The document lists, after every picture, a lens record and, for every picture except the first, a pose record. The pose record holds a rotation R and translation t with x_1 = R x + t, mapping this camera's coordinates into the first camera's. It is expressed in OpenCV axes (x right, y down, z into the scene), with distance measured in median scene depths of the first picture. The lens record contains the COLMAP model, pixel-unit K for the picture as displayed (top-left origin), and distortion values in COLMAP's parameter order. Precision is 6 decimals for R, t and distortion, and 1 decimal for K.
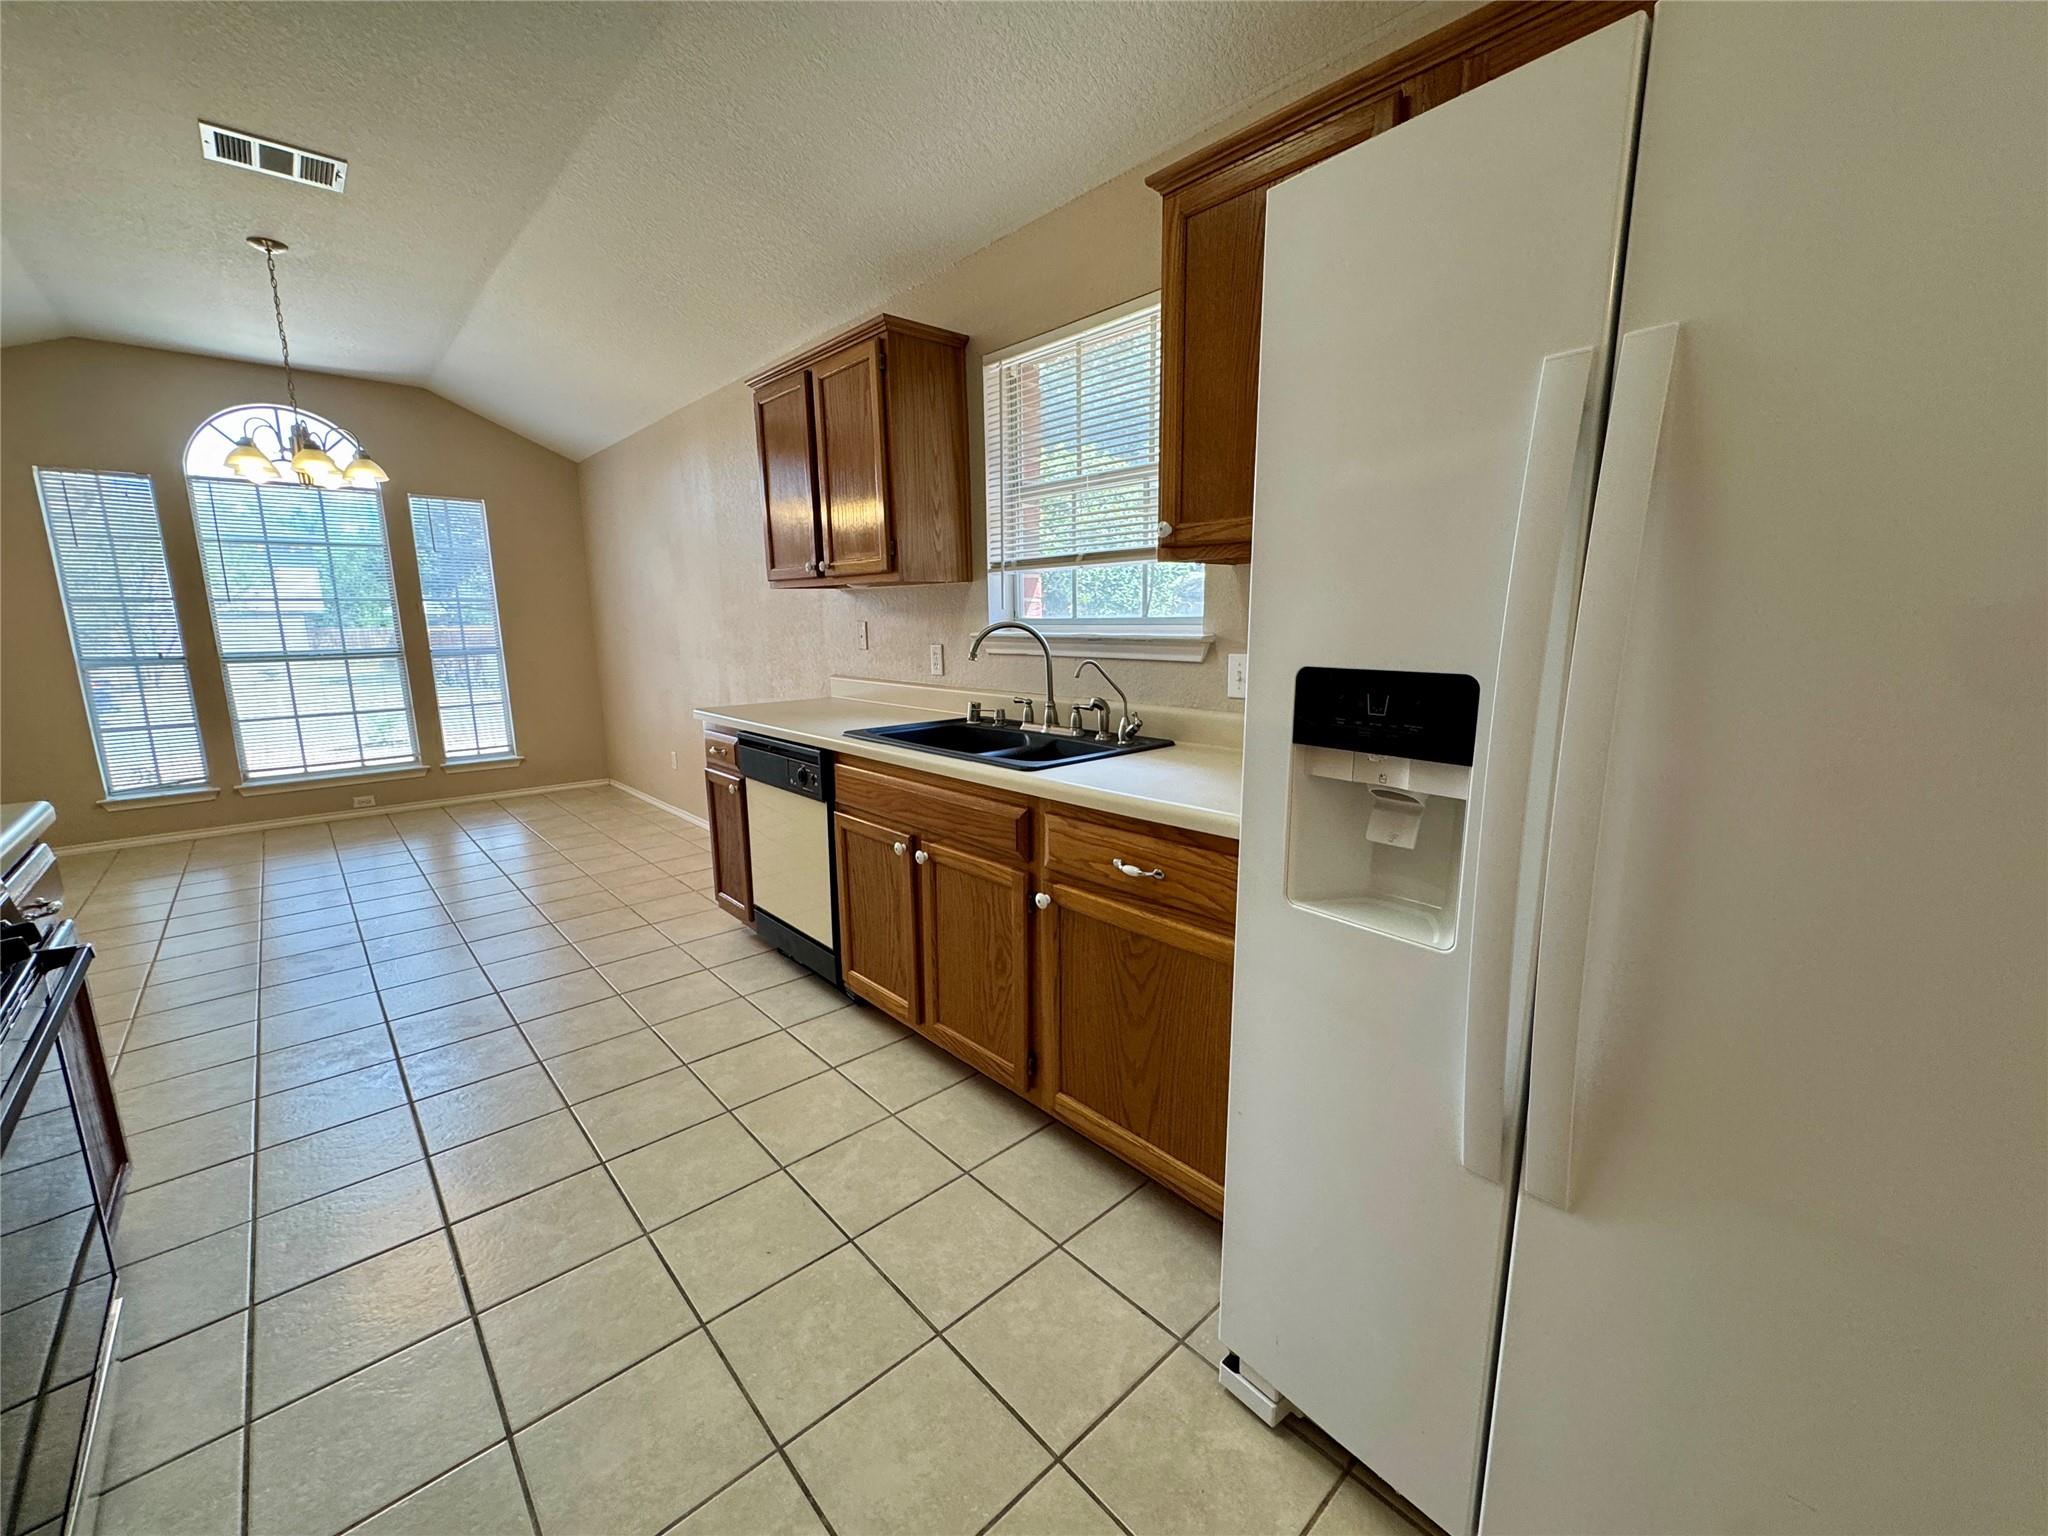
lens RADIAL K [[815.0, 0, 1019.3], [0, 815.0, 764.8], [0, 0, 1]] dist [-0.001118, 0.000012]
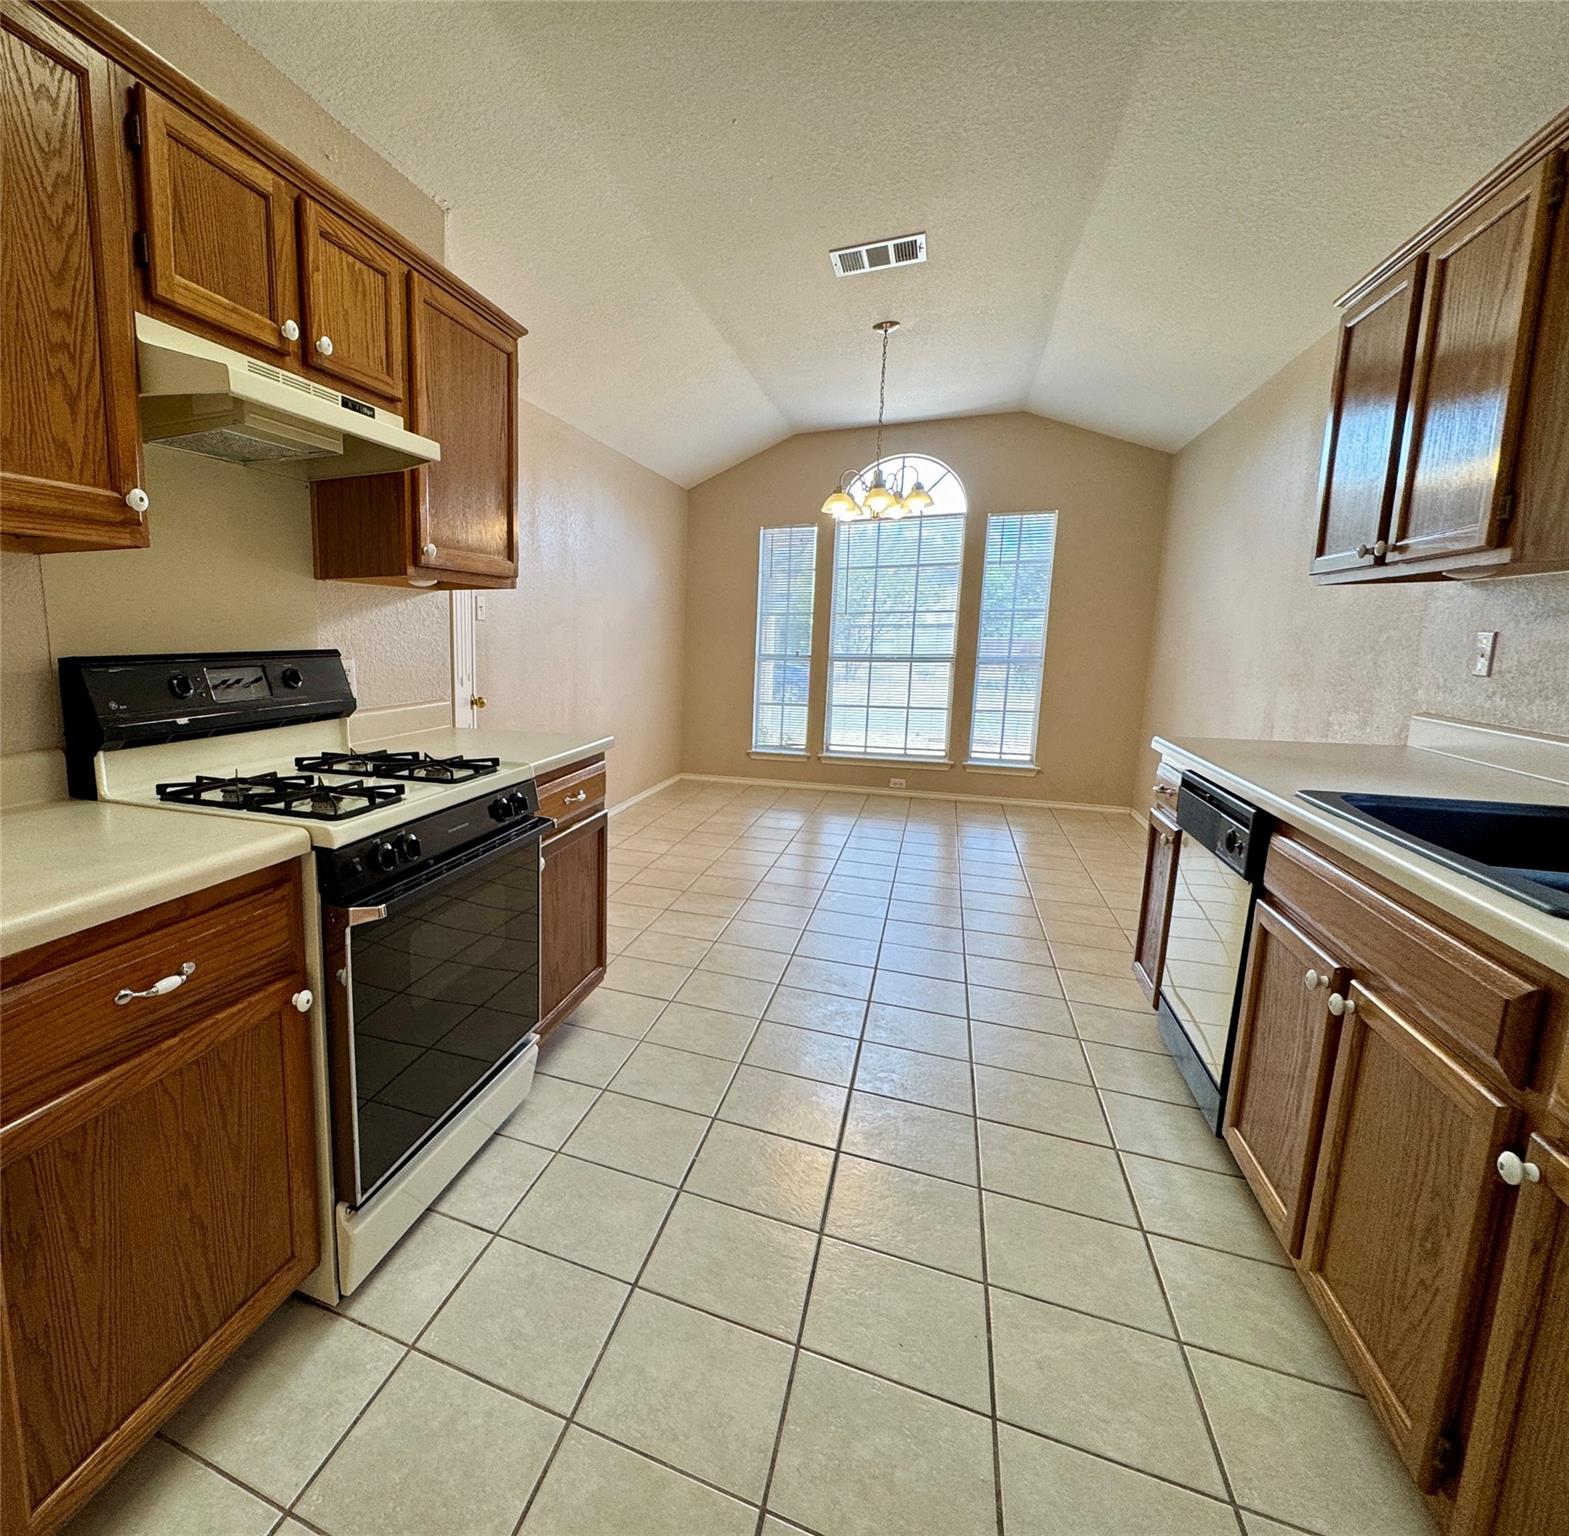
lens RADIAL K [[819.1, 0, 554.7], [0, 819.1, 765.1], [0, 0, 1]] dist [0.001683, -0.000190]
pose [[0.379108, 0.154028, -0.912443, 0.123287], [-0.167784, 0.981147, 0.095913, -0.016139], [0.910014, 0.116732, 0.397804, 0.113450]]
